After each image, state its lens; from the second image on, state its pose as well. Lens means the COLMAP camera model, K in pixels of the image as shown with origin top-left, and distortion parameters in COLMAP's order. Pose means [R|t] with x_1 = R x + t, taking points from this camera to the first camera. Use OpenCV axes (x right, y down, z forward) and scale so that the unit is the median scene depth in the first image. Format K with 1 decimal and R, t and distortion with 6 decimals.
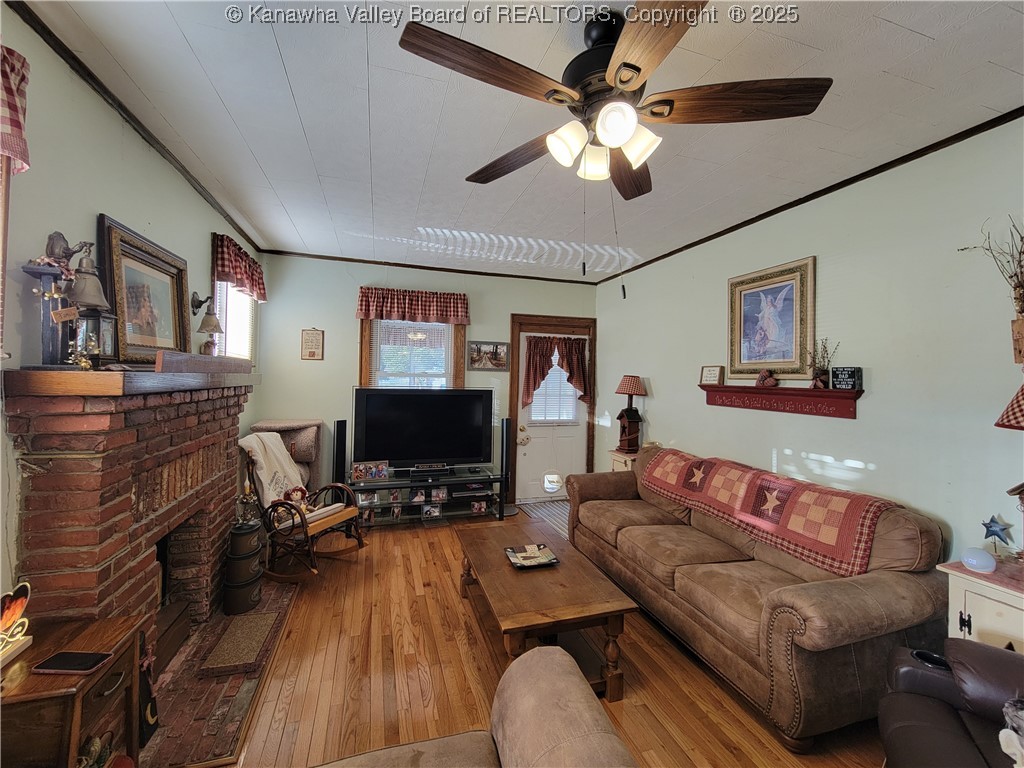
lens RADIAL K [[418.1, 0, 513.9], [0, 418.1, 370.9], [0, 0, 1]] dist [-0.003170, 0.000649]
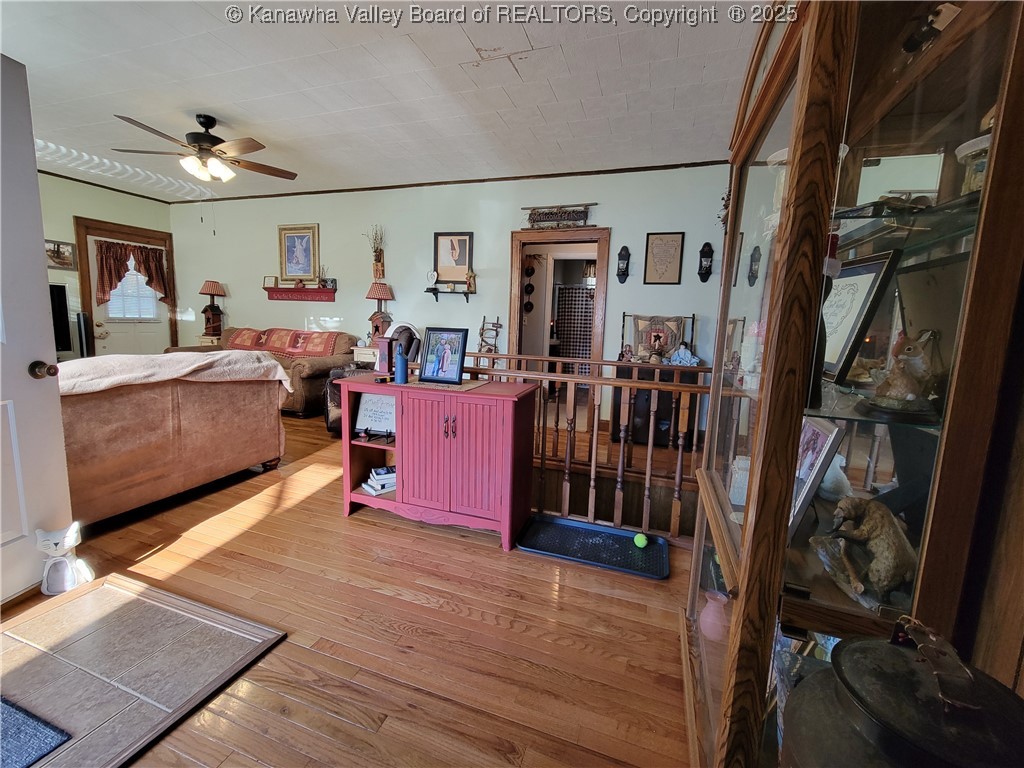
lens RADIAL K [[418.1, 0, 513.9], [0, 418.1, 370.9], [0, 0, 1]] dist [-0.003170, 0.000649]
pose [[0.597256, -0.094598, 0.796453, -0.256740], [-0.036603, 0.988771, 0.144889, 0.069015], [-0.801215, -0.115688, 0.587087, -0.664396]]
